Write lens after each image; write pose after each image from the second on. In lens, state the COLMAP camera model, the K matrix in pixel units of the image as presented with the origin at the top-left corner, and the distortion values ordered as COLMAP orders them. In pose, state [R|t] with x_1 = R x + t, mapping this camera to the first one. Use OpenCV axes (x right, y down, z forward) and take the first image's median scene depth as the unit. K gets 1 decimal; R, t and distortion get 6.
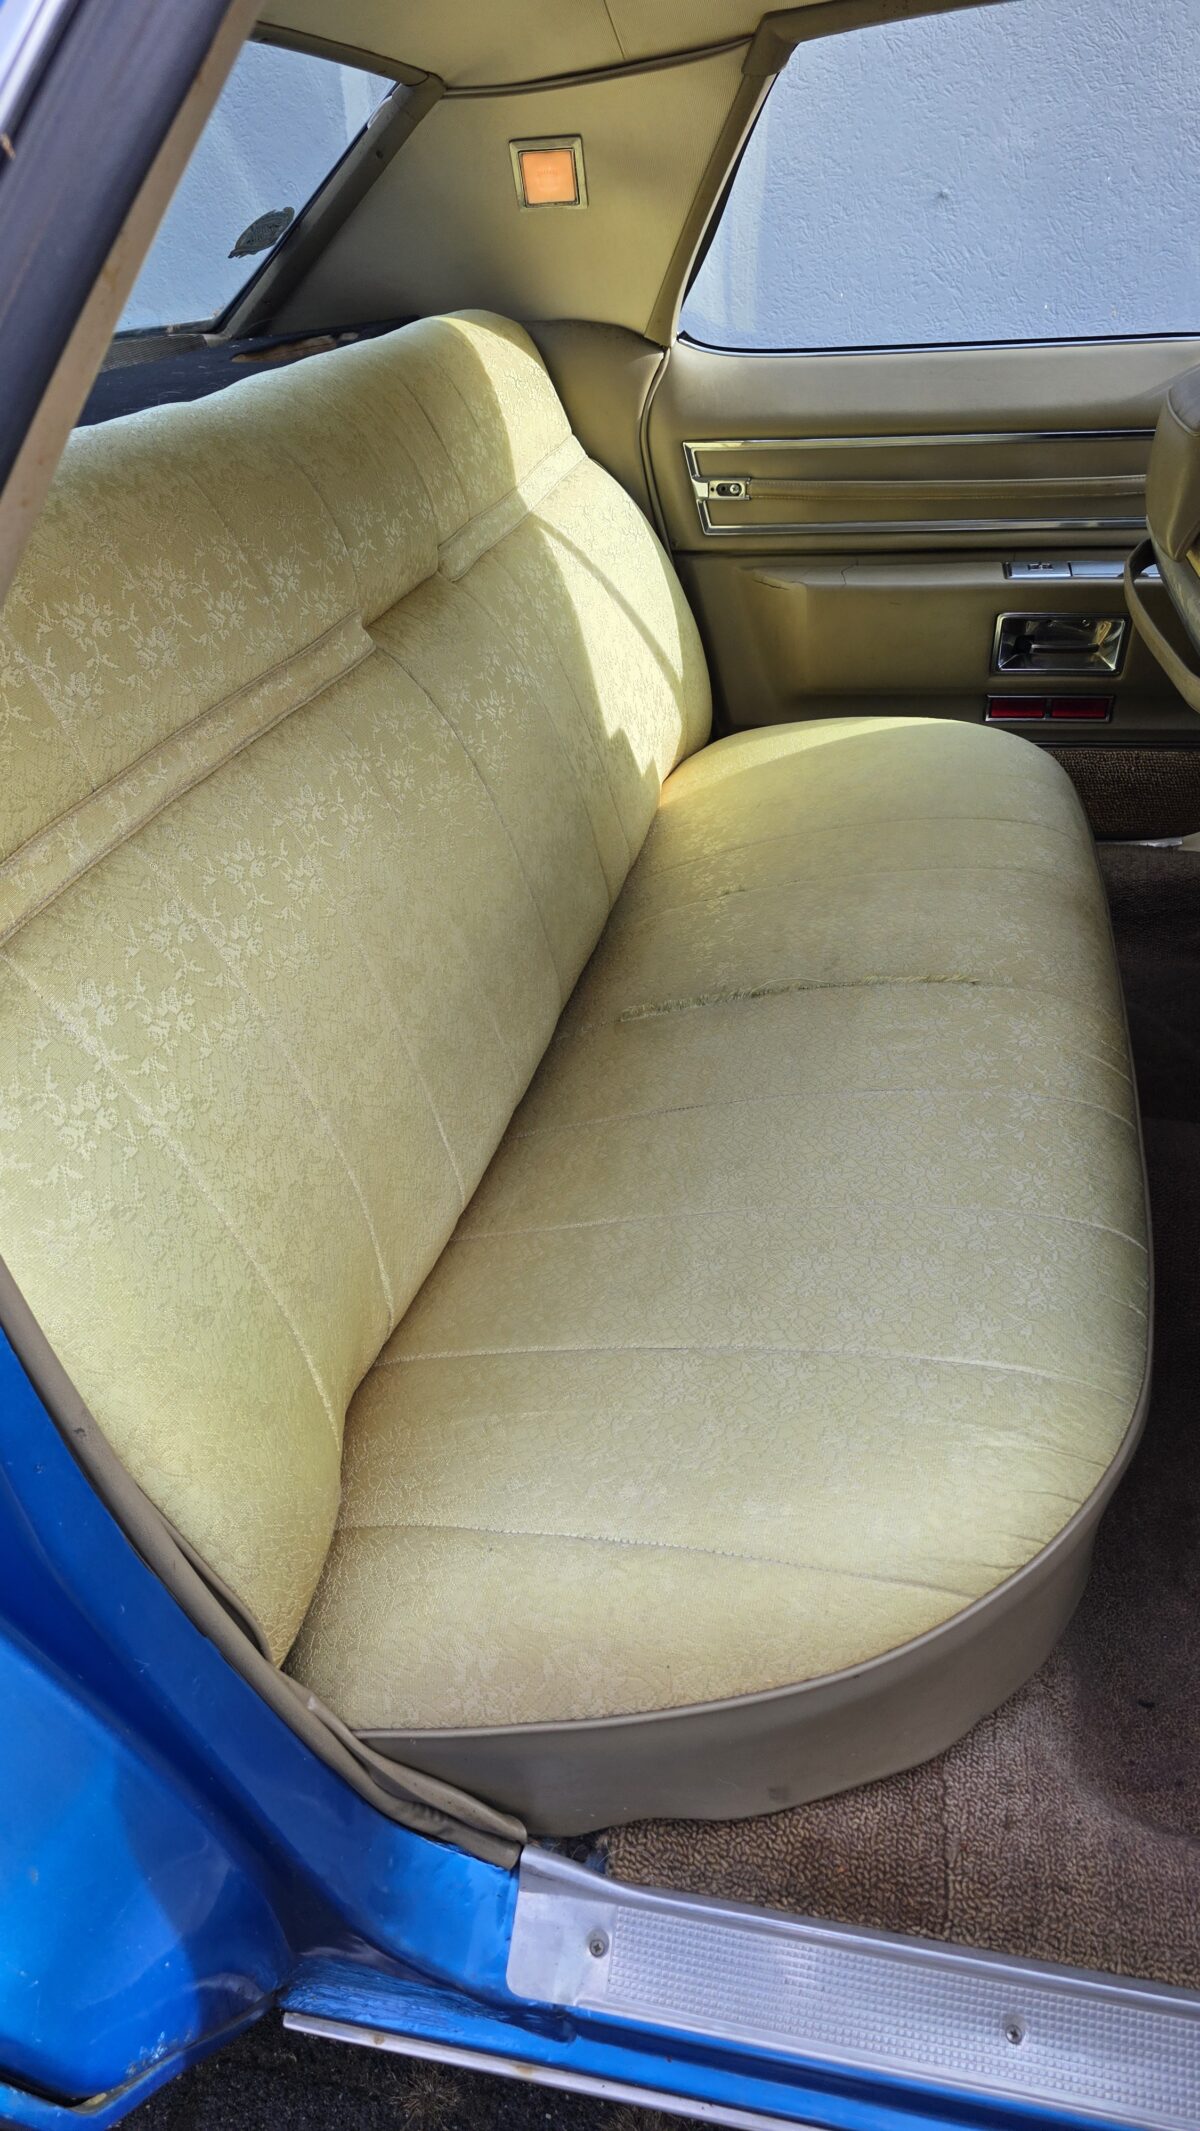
lens RADIAL K [[1476.7, 0, 556.8], [0, 1476.7, 1057.0], [0, 0, 1]] dist [0.044837, -0.042341]
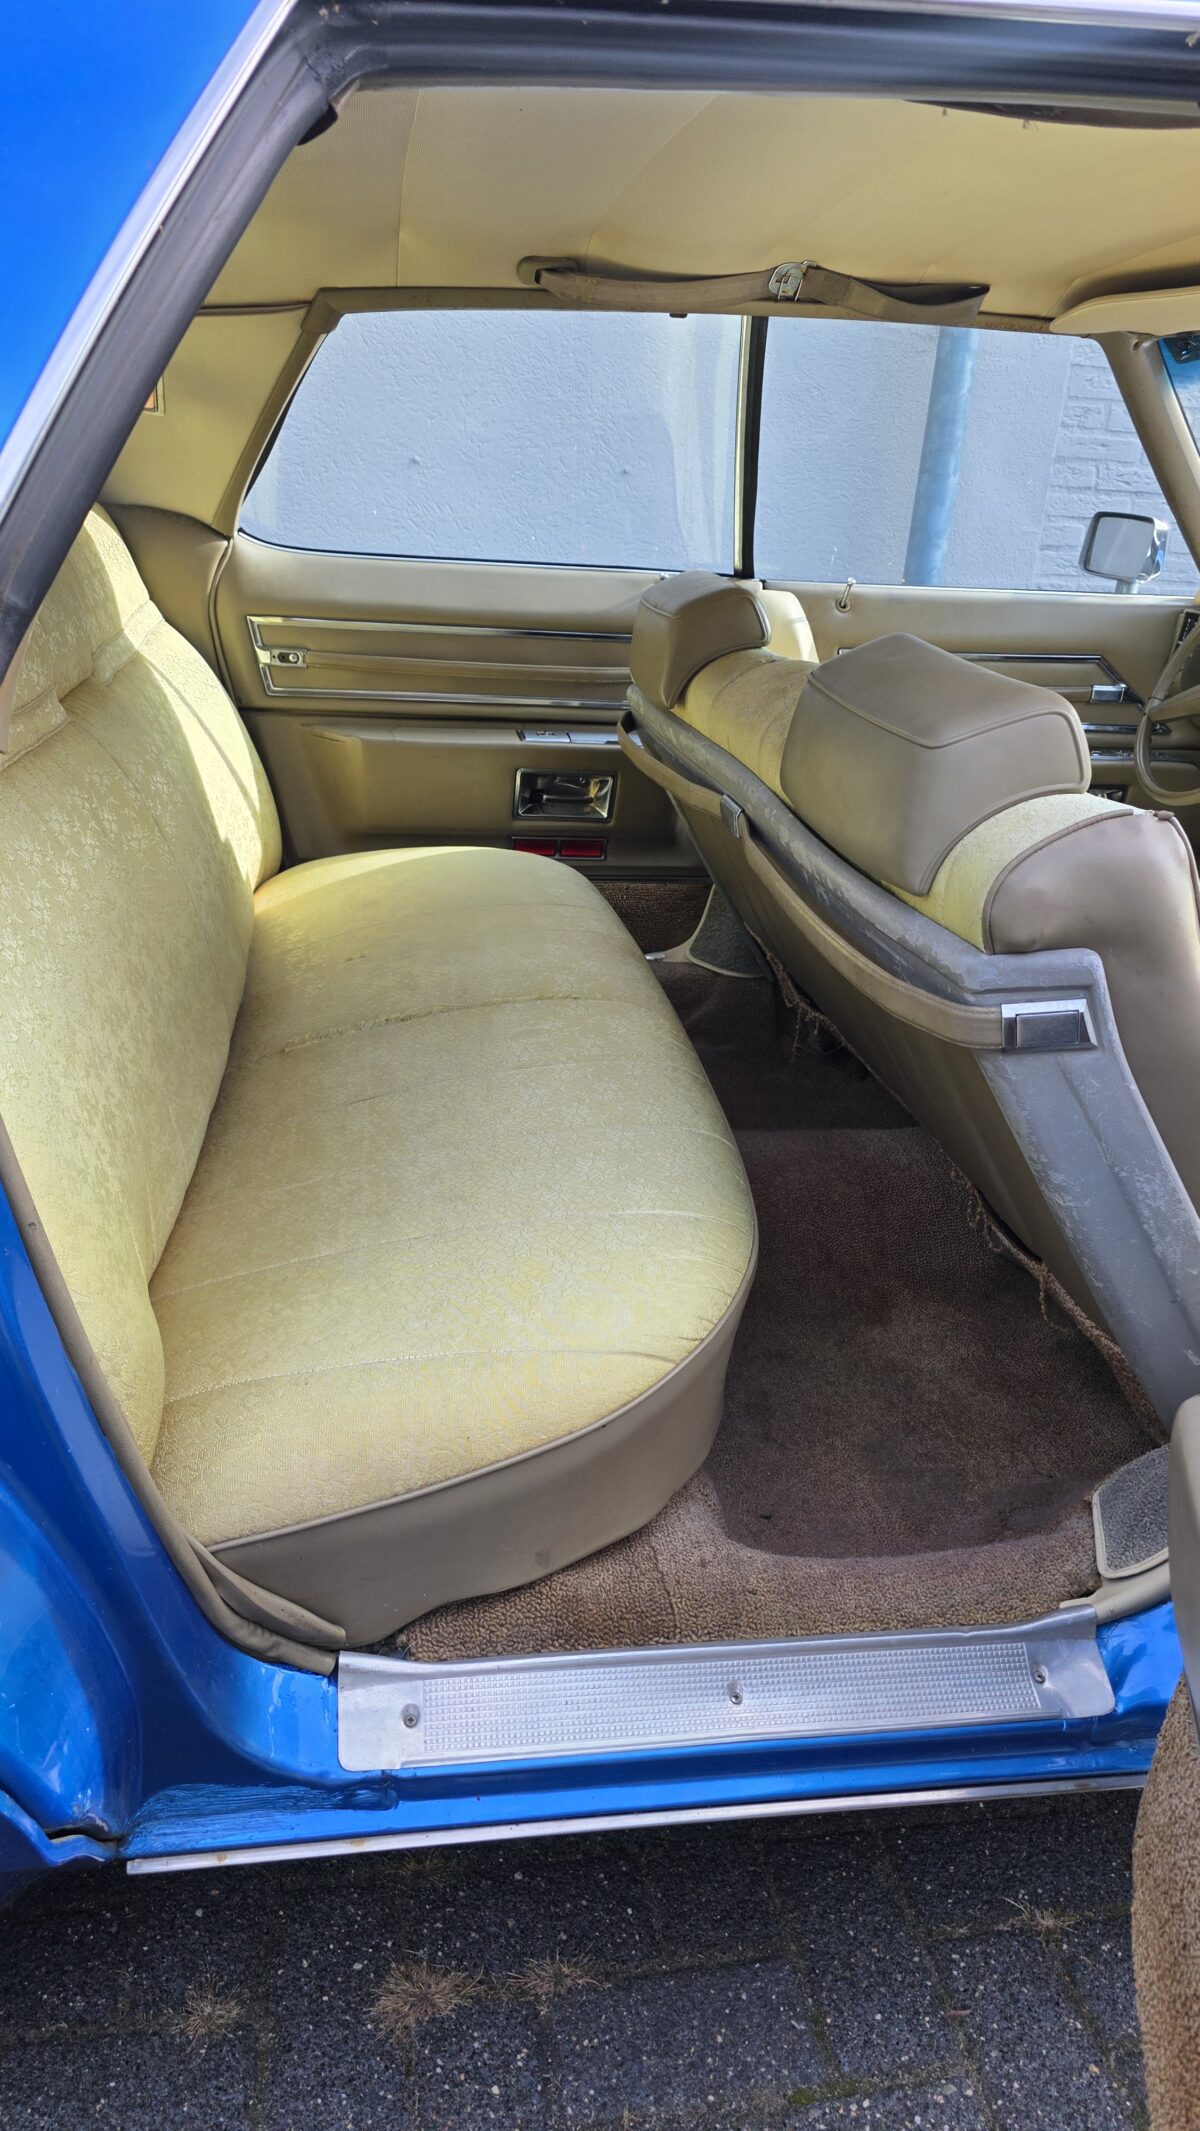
lens RADIAL K [[1476.7, 0, 597.9], [0, 1476.7, 1043.8], [0, 0, 1]] dist [0.044837, -0.042341]
pose [[0.921327, -0.030984, 0.387552, -0.183031], [0.094707, 0.984678, -0.146425, 0.166091], [-0.377077, 0.171610, 0.910145, -0.151766]]
